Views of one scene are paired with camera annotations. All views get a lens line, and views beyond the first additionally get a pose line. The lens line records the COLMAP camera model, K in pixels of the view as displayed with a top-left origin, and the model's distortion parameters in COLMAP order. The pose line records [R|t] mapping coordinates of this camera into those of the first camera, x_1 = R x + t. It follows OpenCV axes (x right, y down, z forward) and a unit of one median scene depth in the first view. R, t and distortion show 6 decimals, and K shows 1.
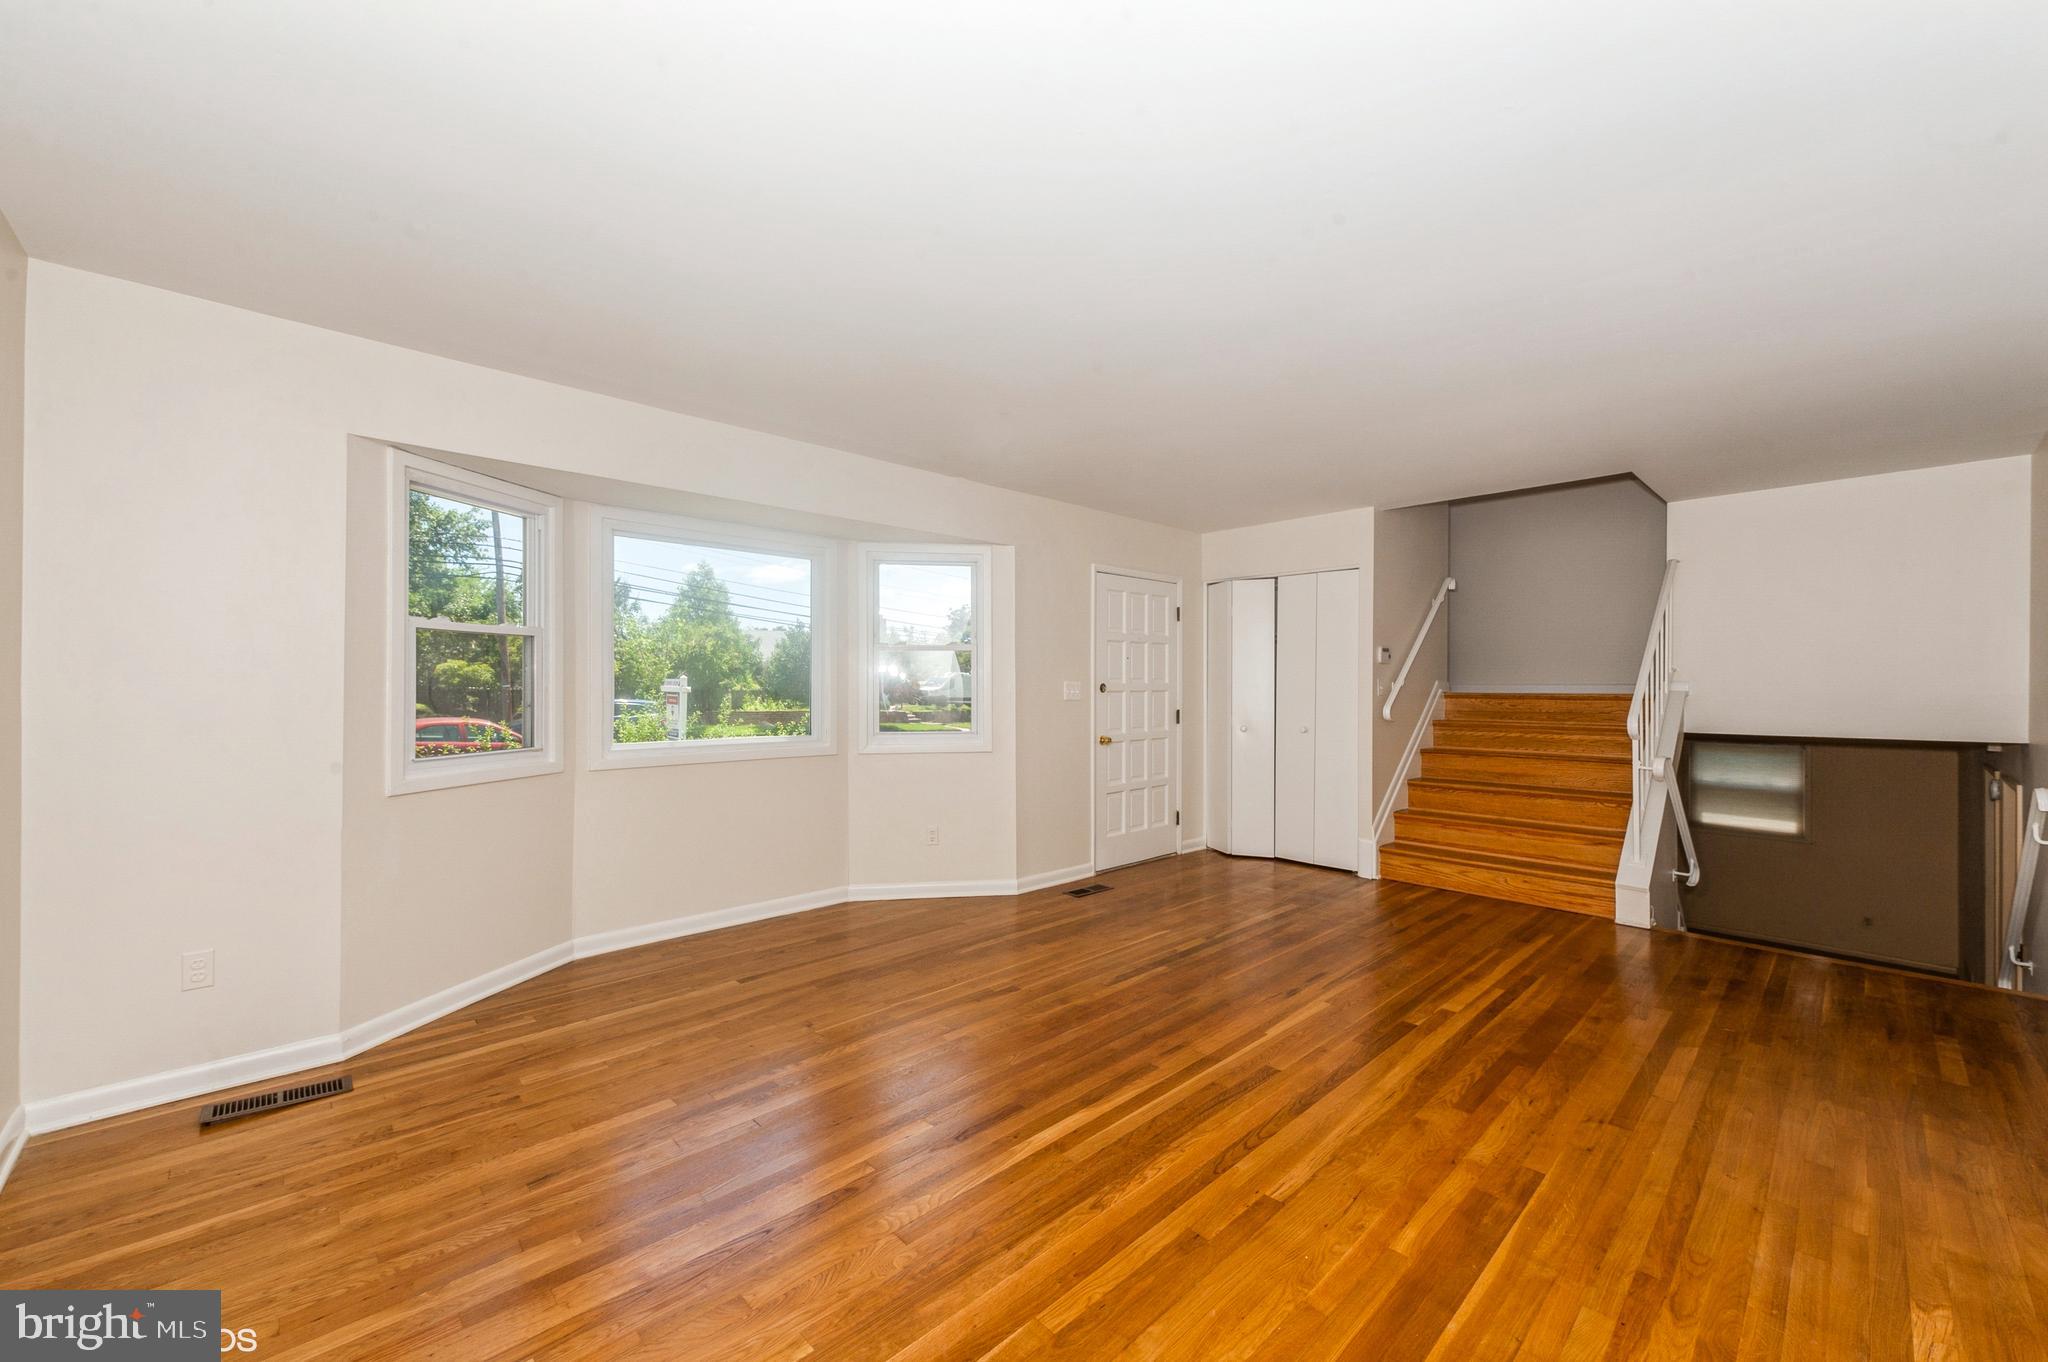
lens RADIAL K [[793.9, 0, 1018.0], [0, 793.9, 681.1], [0, 0, 1]] dist [0.000582, -0.000312]
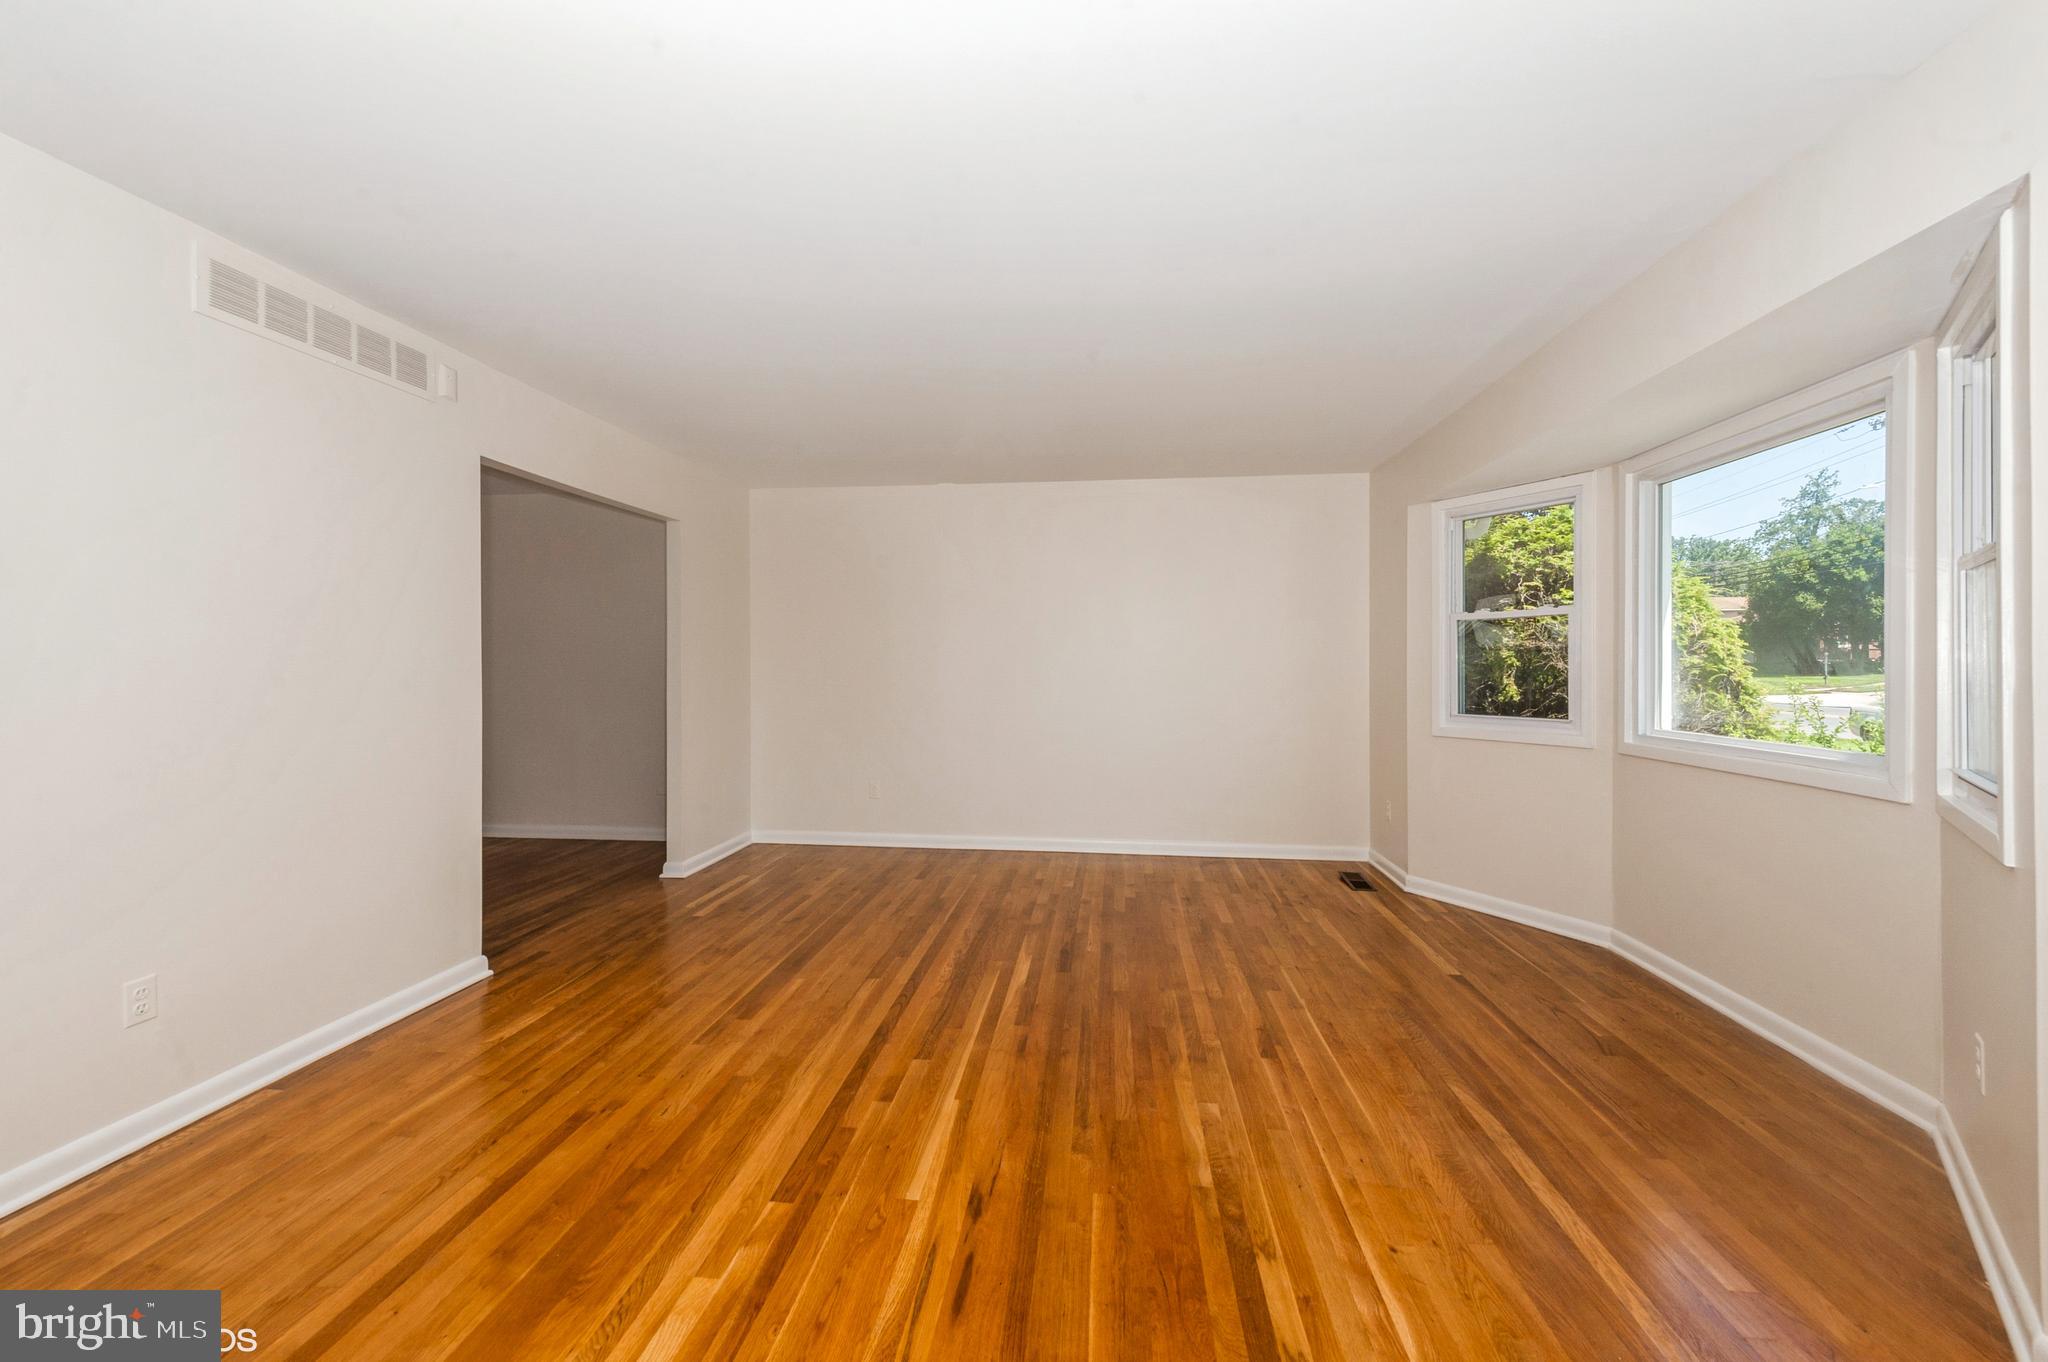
lens RADIAL K [[810.5, 0, 1029.4], [0, 810.5, 699.2], [0, 0, 1]] dist [0.010289, -0.000473]
pose [[-0.752561, 0.028713, -0.657896, 0.762876], [0.001883, 0.999139, 0.041452, 0.012001], [0.658520, 0.029957, -0.751967, 1.611225]]
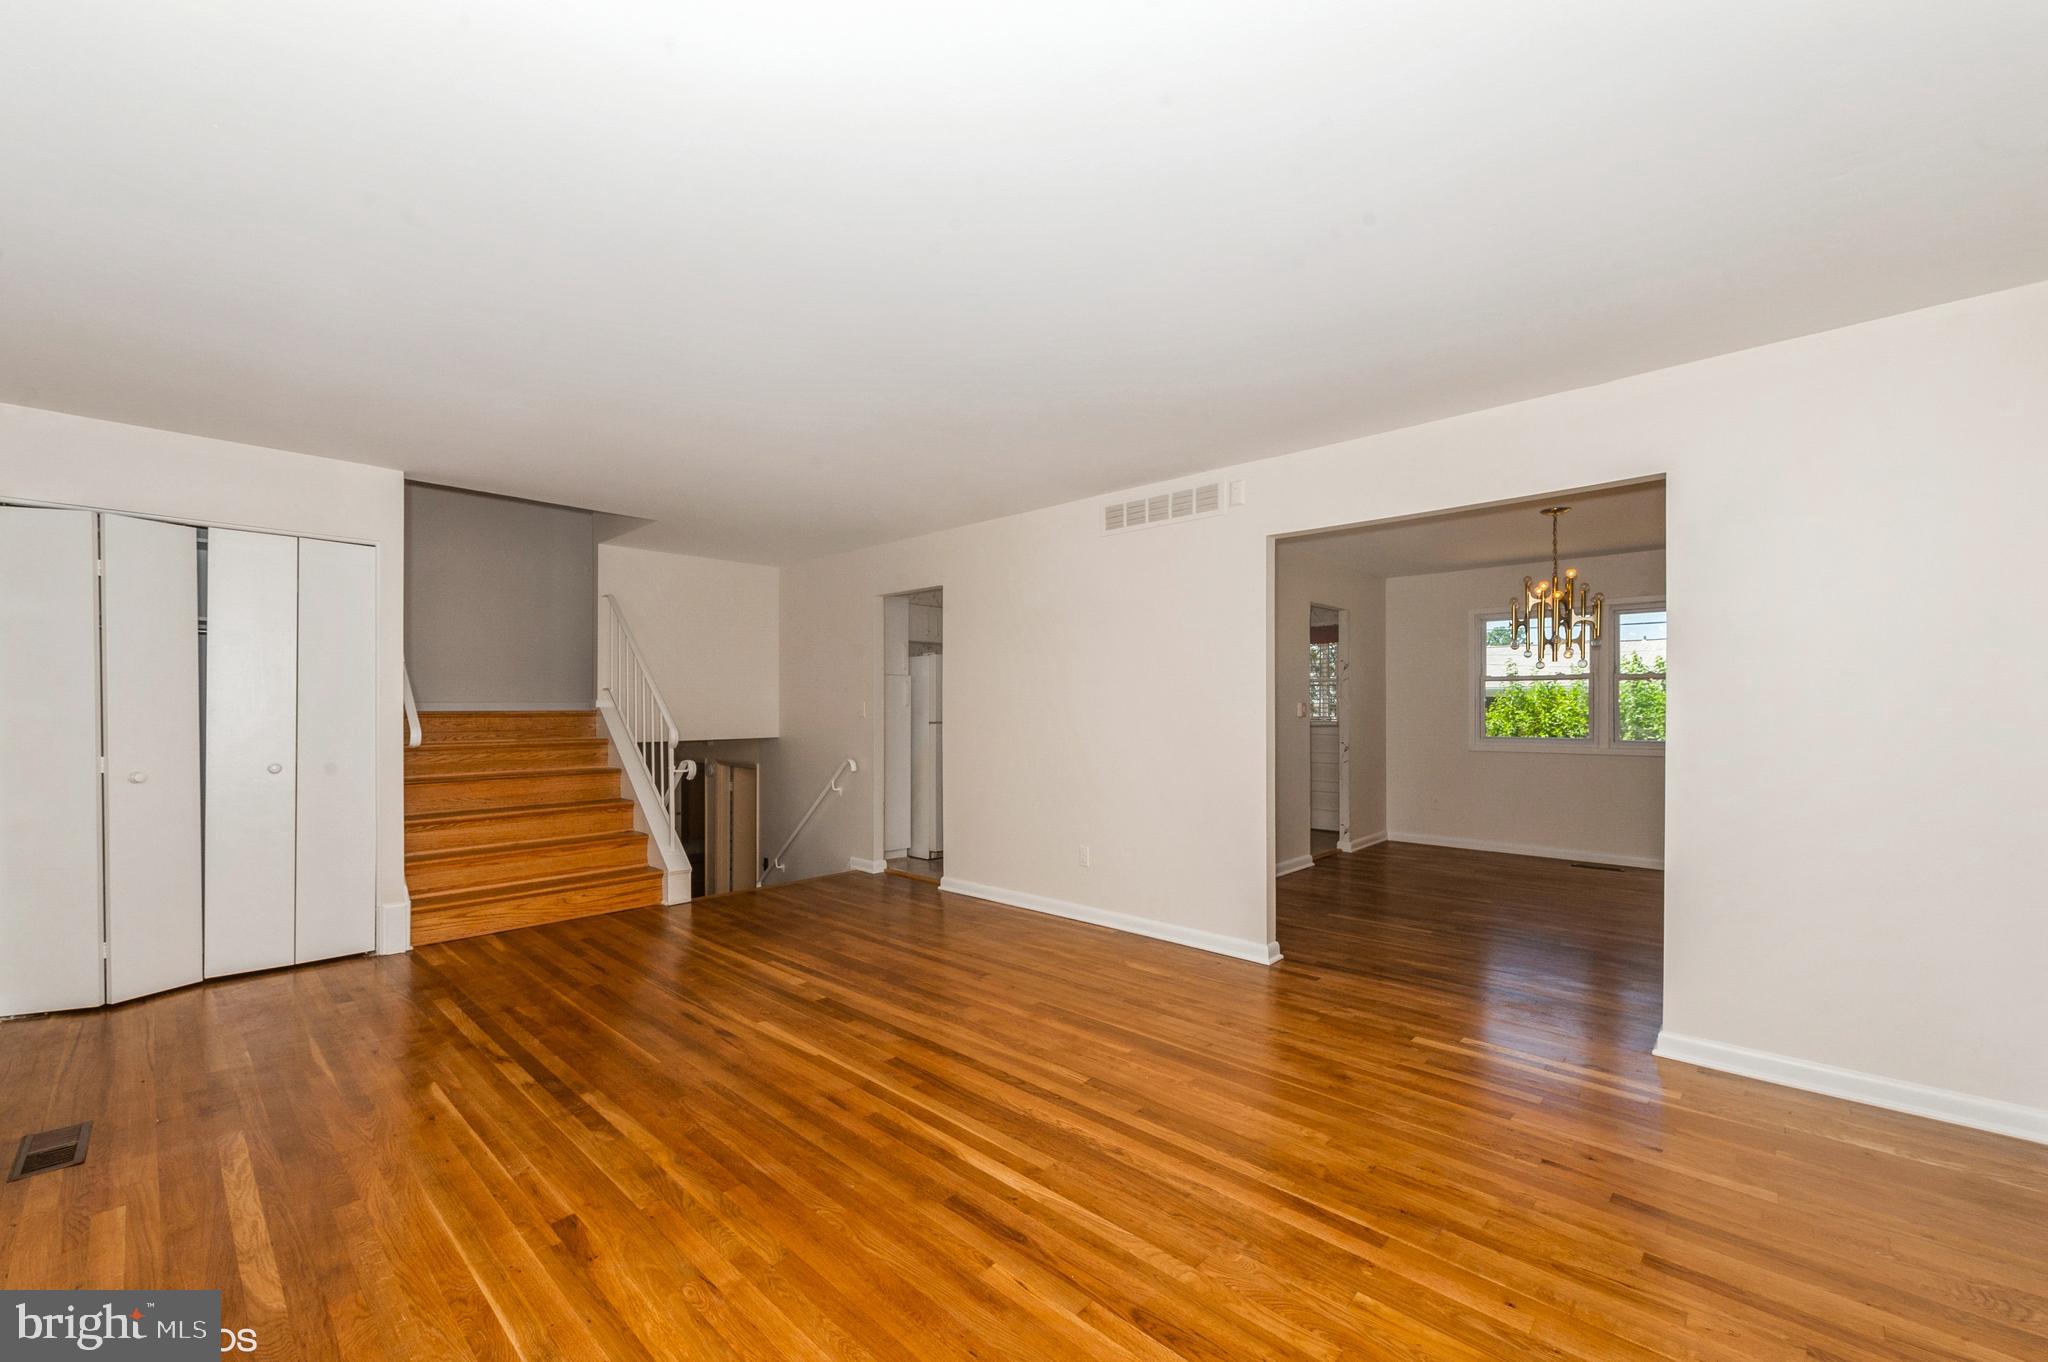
lens RADIAL K [[829.4, 0, 1027.5], [0, 829.4, 701.9], [0, 0, 1]] dist [-0.001651, -0.000329]
pose [[-0.068200, 0.001532, 0.997670, -0.714816], [-0.003491, 0.999992, -0.001775, 0.007669], [-0.997666, -0.003604, -0.068194, 0.796019]]
